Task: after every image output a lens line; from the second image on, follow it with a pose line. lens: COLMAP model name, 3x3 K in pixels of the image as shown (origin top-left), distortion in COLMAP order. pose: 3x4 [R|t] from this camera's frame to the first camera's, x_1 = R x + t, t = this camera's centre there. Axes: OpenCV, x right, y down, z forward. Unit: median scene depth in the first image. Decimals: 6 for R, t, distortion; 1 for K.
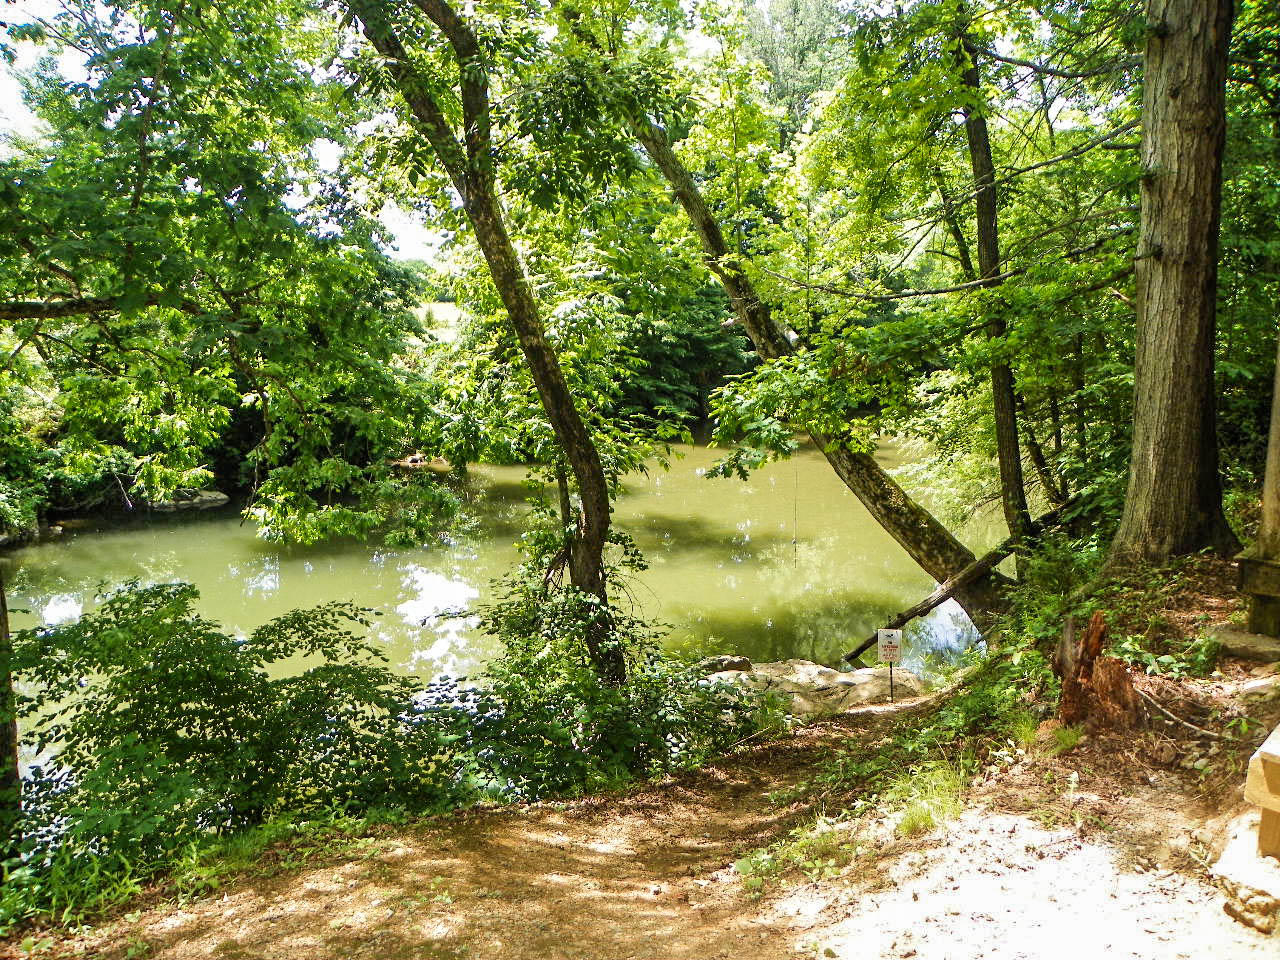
lens RADIAL K [[963.7, 0, 642.1], [0, 963.7, 485.9], [0, 0, 1]] dist [-0.154646, 0.093282]
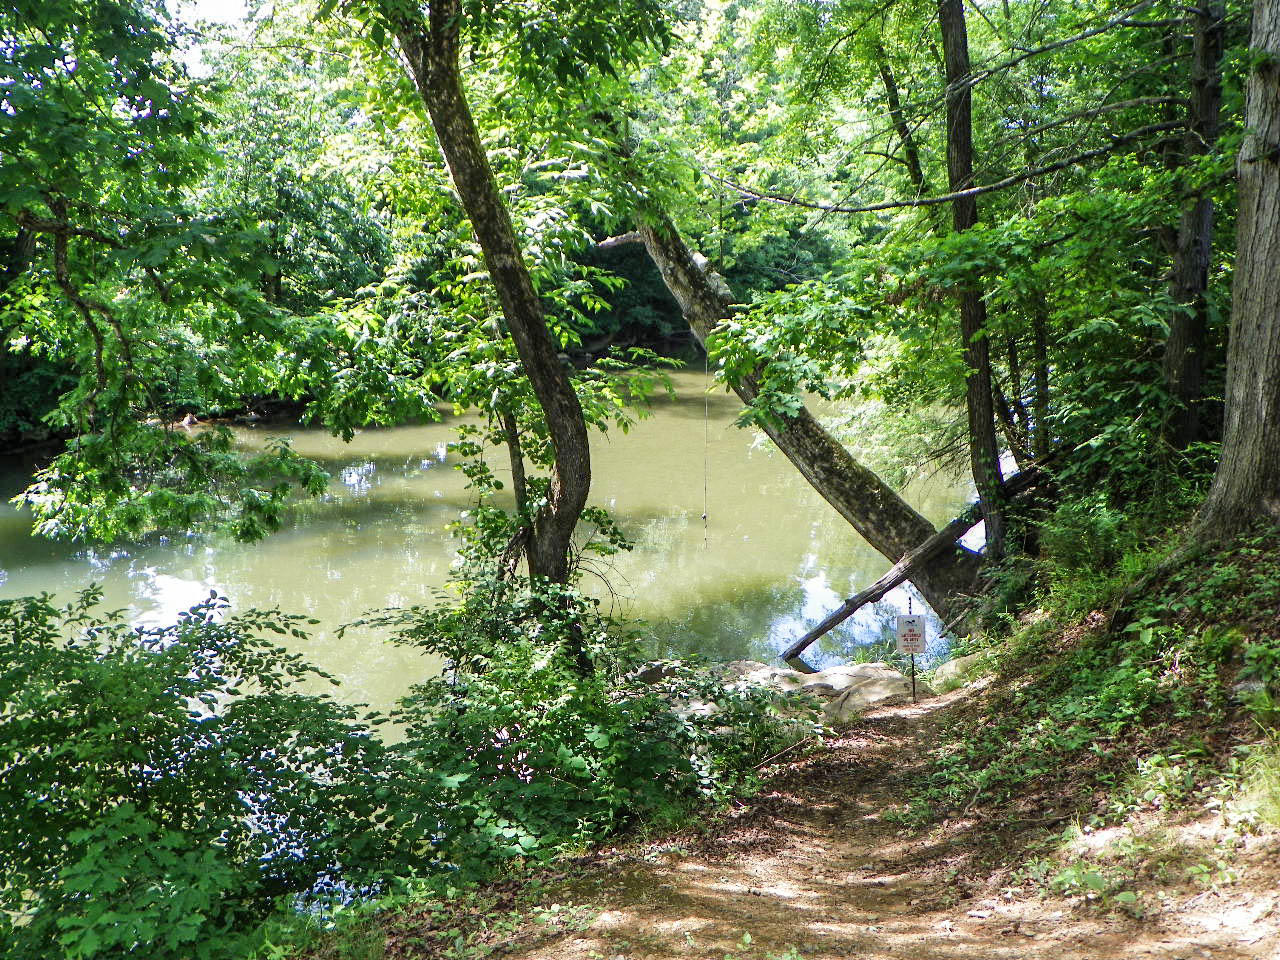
lens RADIAL K [[1223.7, 0, 639.6], [0, 1223.7, 476.9], [0, 0, 1]] dist [-0.048890, 0.000000]
pose [[0.983543, -0.028012, 0.178488, -0.160619], [0.024671, 0.999477, 0.020914, 0.004571], [-0.178981, -0.016166, 0.983720, 0.009469]]
